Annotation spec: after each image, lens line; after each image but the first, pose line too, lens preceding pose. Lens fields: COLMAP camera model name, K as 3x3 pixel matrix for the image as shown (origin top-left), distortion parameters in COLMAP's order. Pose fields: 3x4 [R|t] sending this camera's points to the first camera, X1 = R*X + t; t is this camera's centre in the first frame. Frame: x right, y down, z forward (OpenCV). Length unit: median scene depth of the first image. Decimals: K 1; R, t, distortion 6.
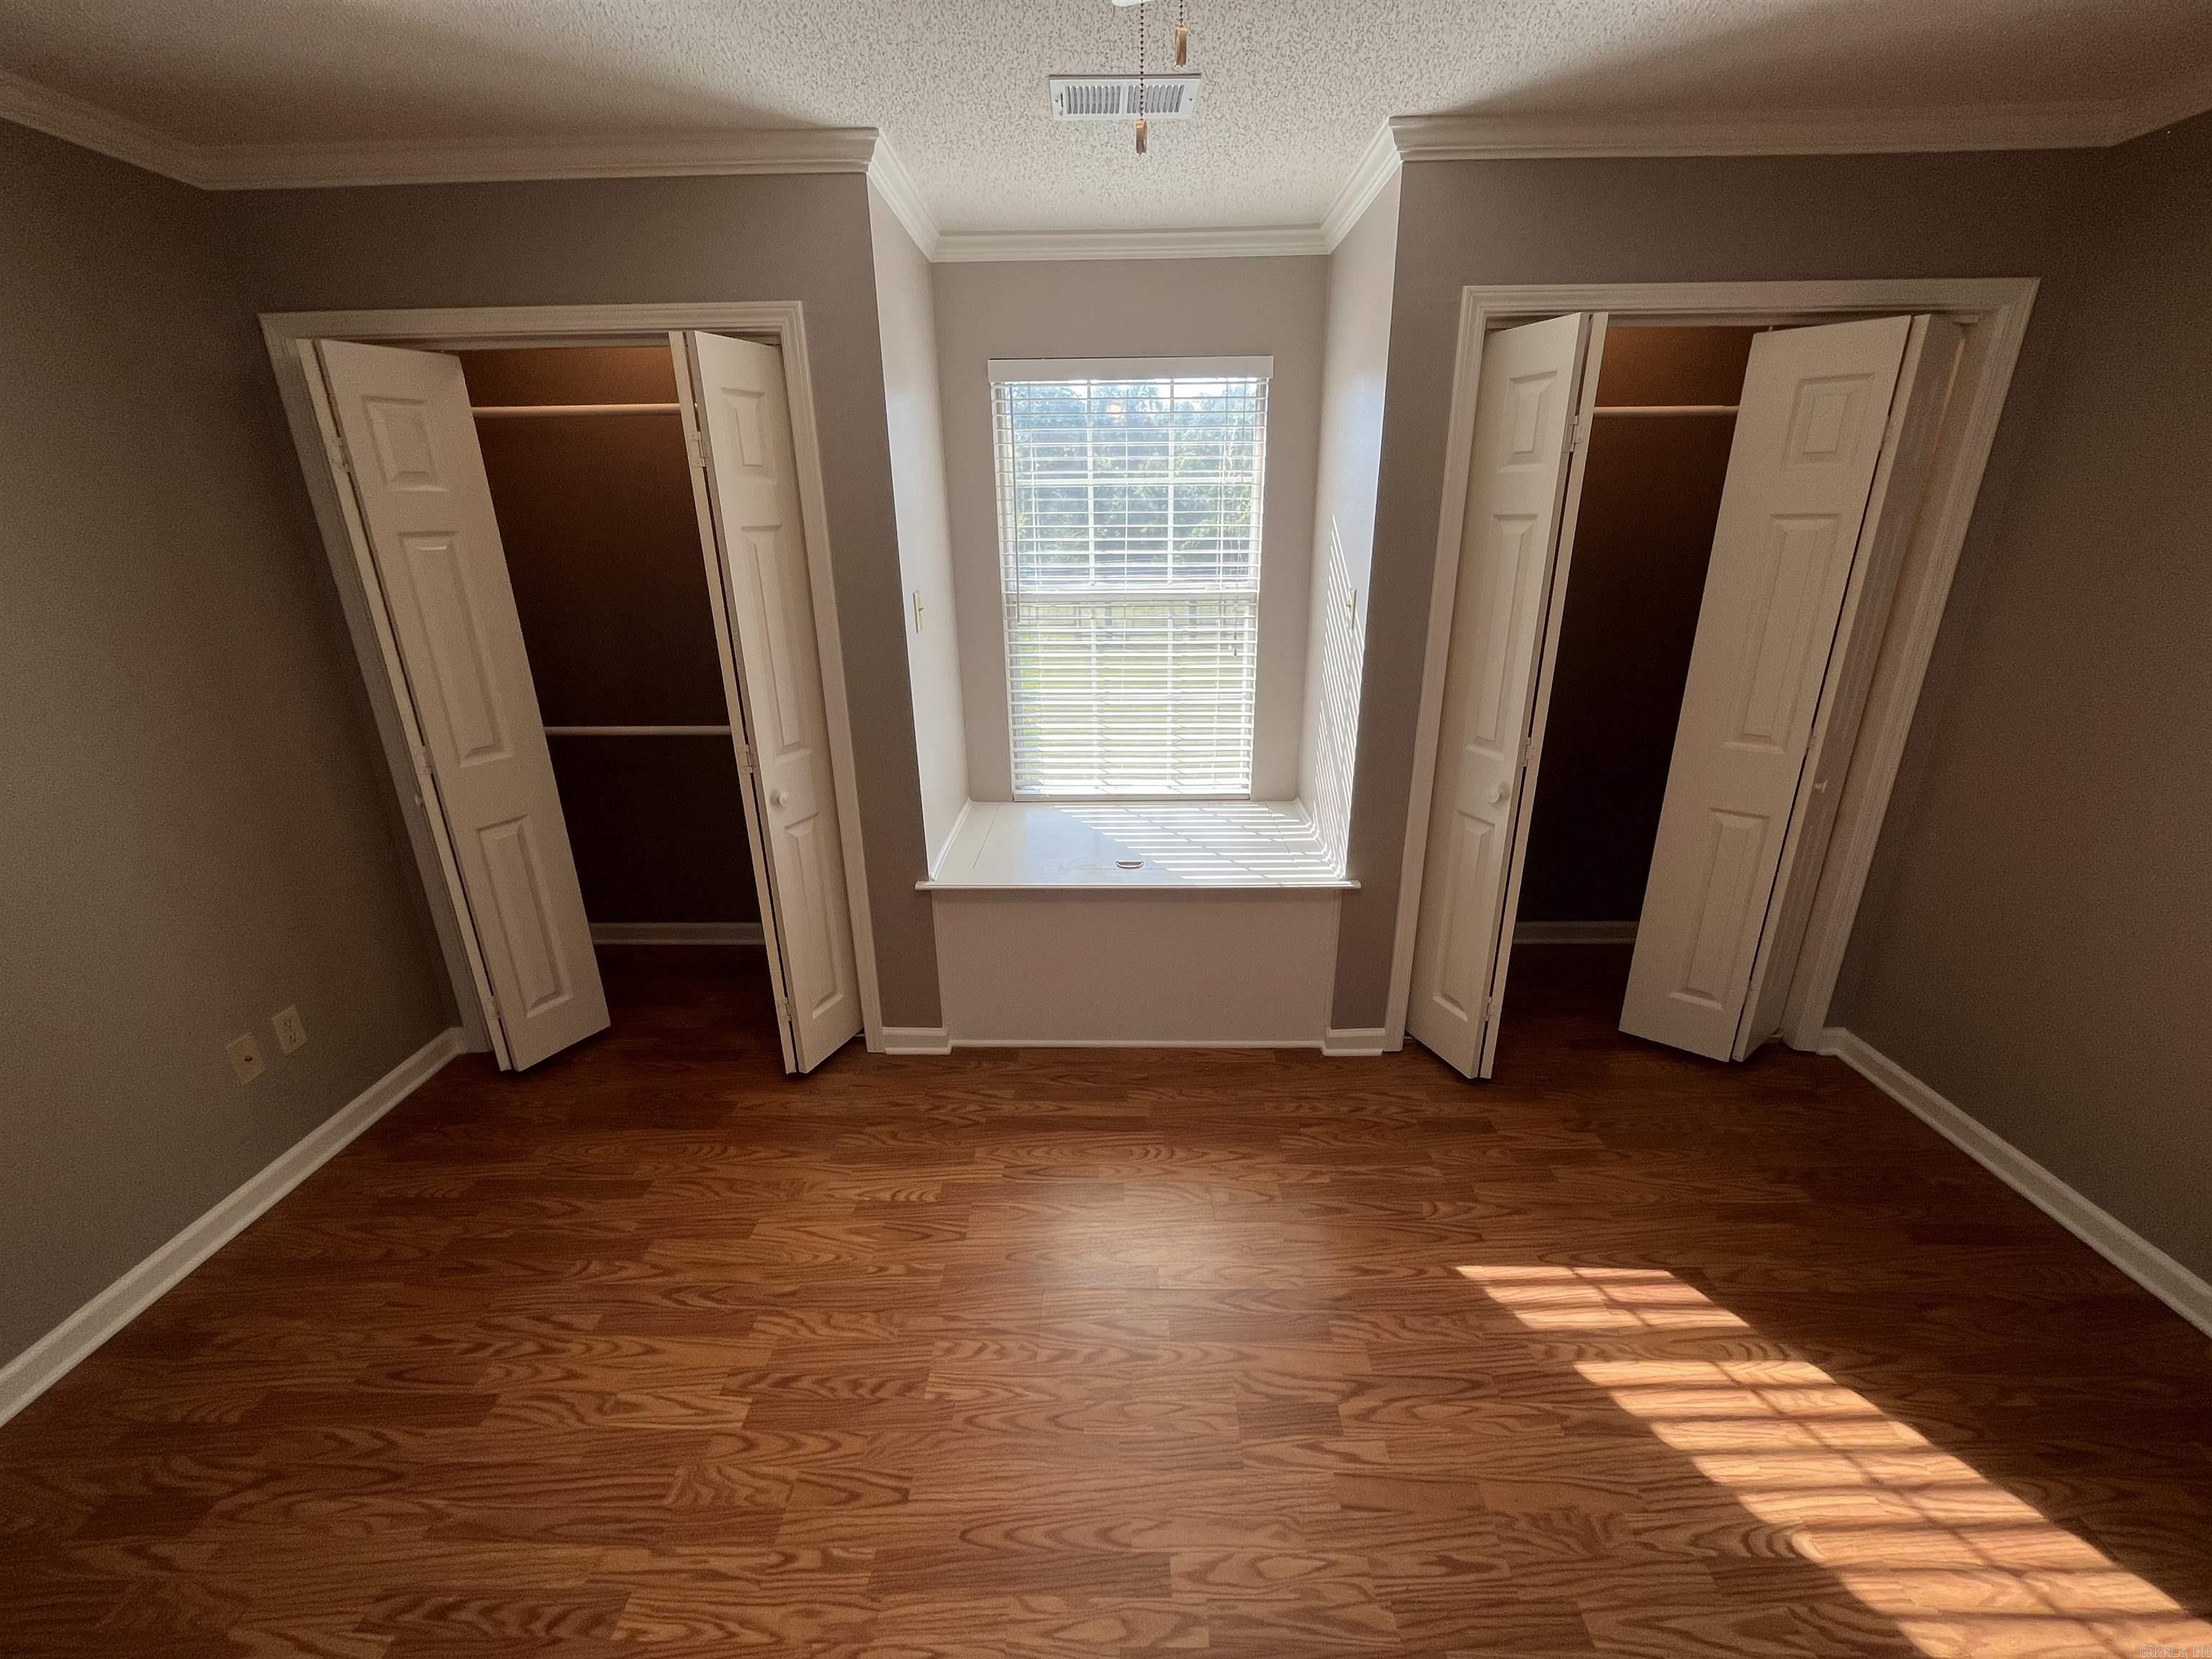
lens RADIAL K [[889.8, 0, 1109.6], [0, 889.8, 830.8], [0, 0, 1]] dist [-0.006506, 0.000328]
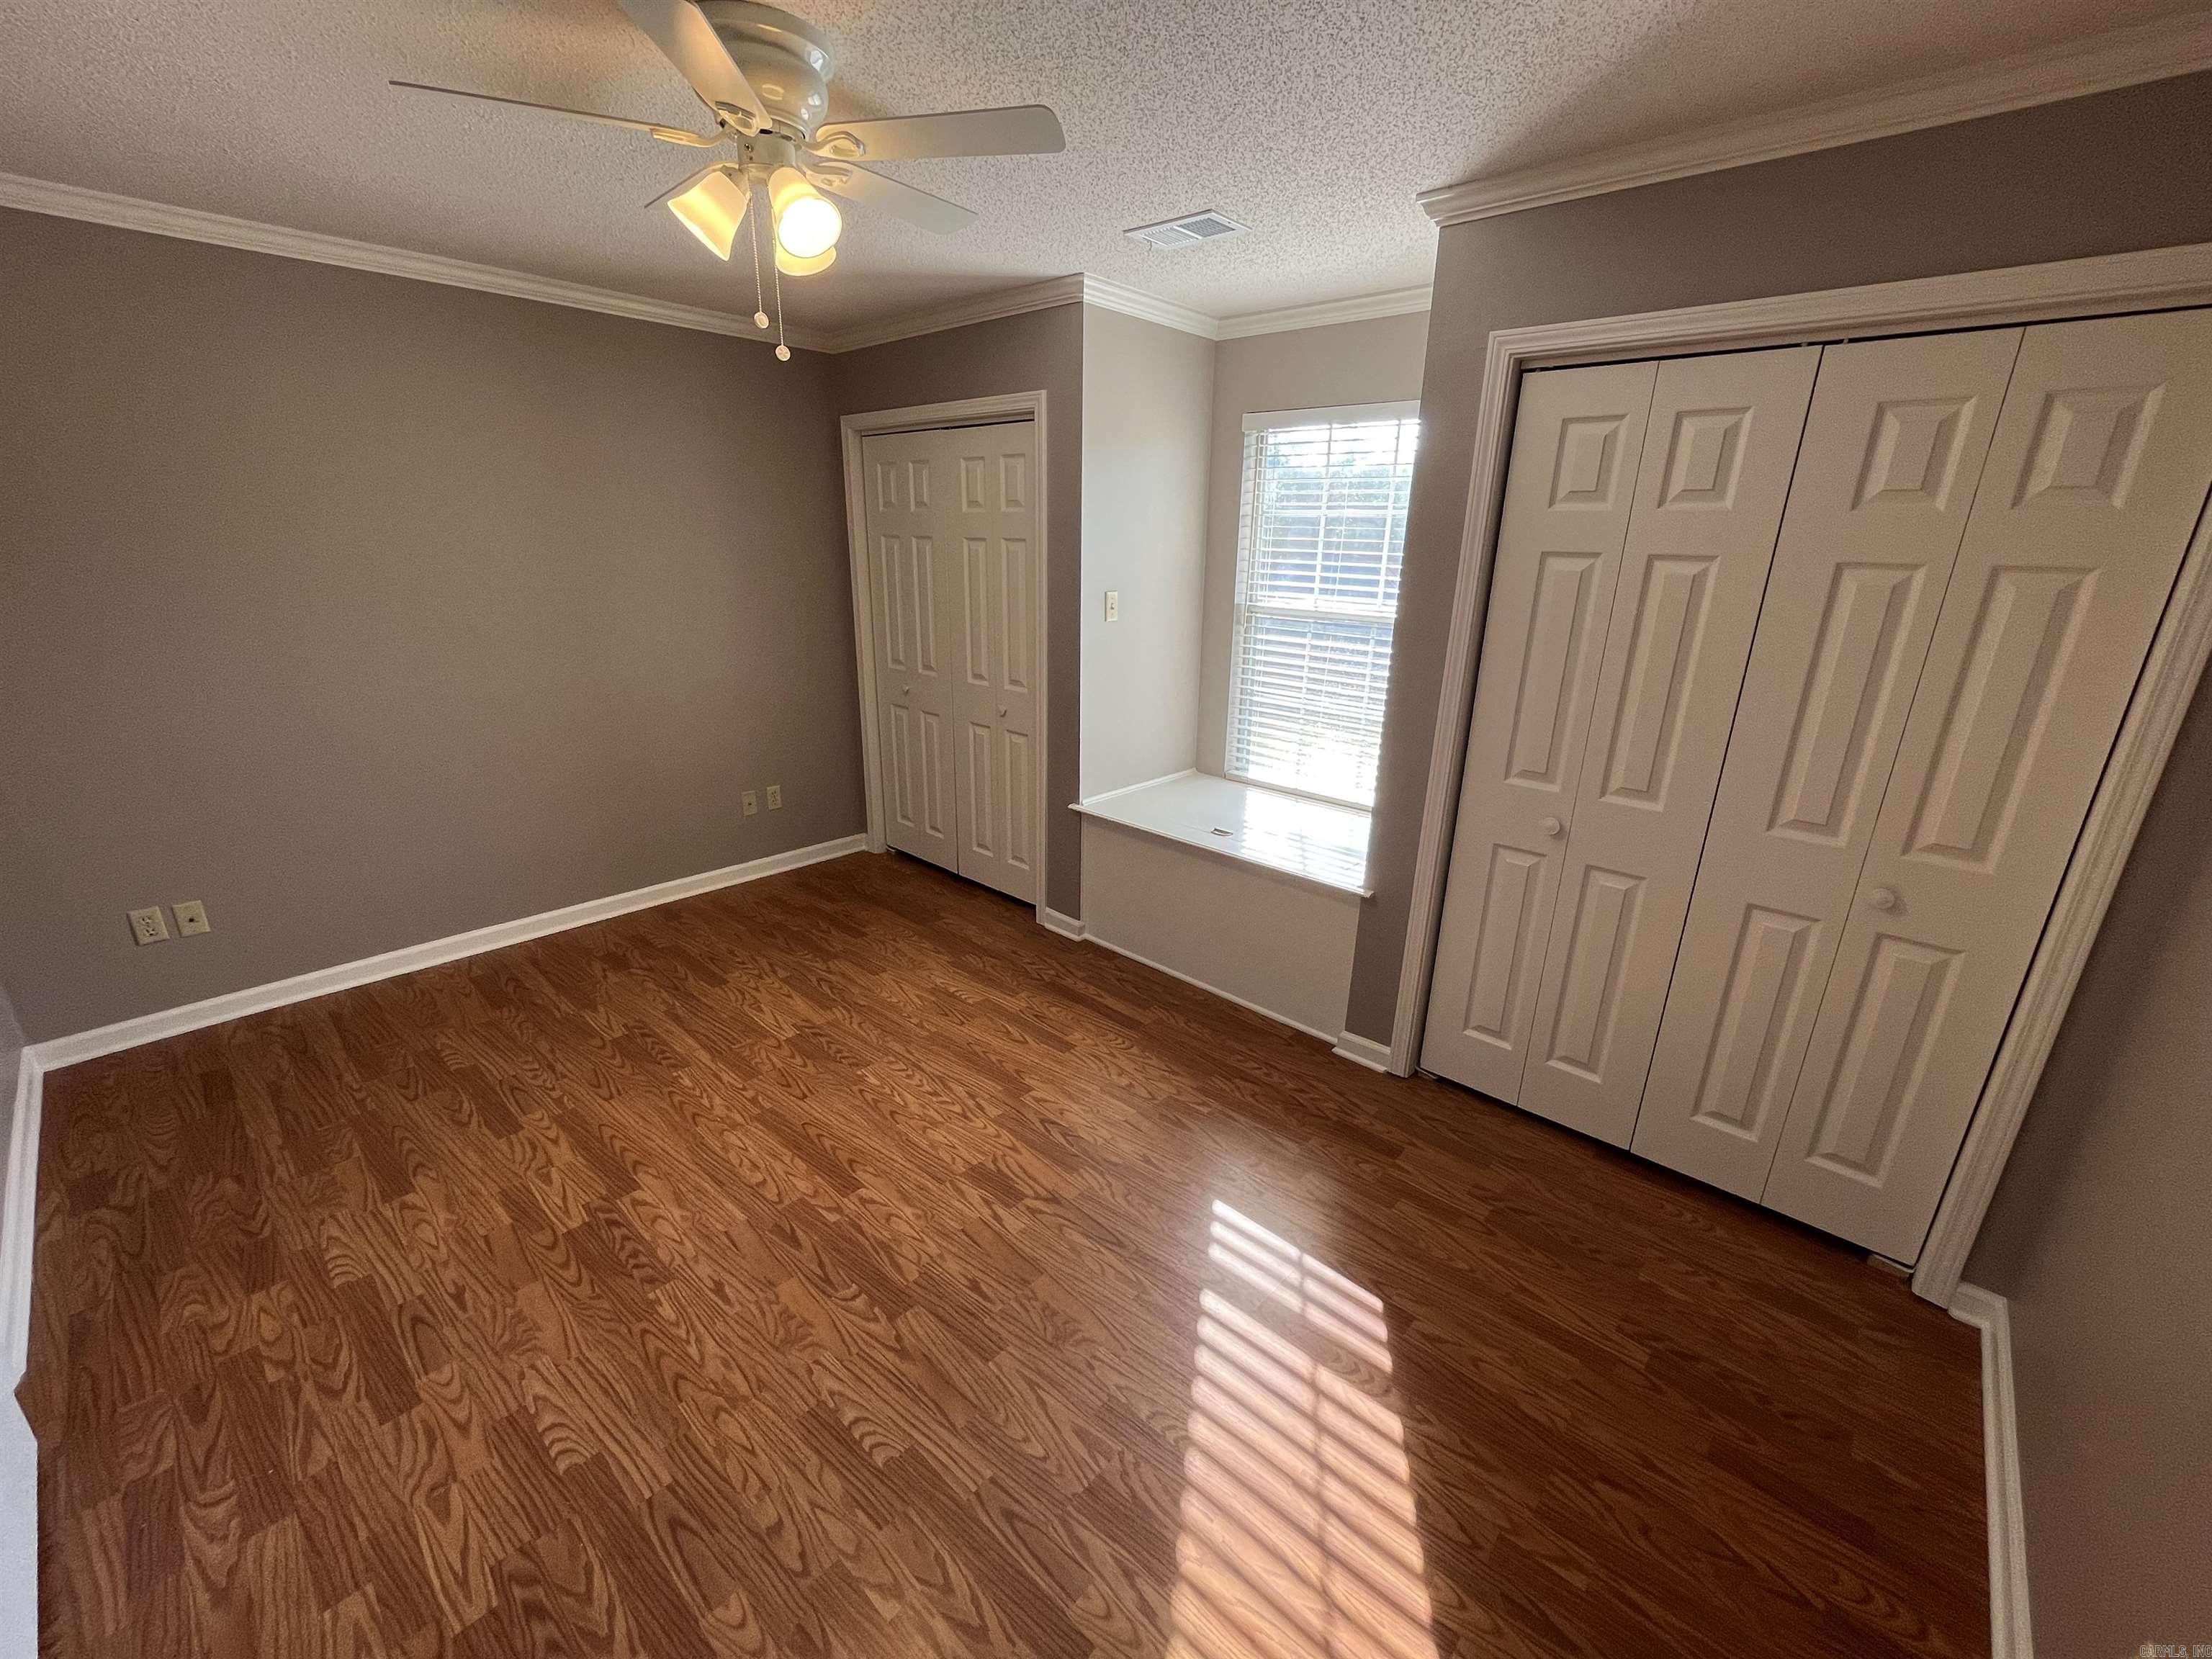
lens RADIAL K [[889.8, 0, 1104.6], [0, 889.8, 825.8], [0, 0, 1]] dist [-0.006506, 0.000328]
pose [[0.744004, 0.229557, -0.627504, 0.740415], [-0.246160, 0.967245, 0.061982, -0.006904], [0.621179, 0.108352, 0.776142, -0.020422]]
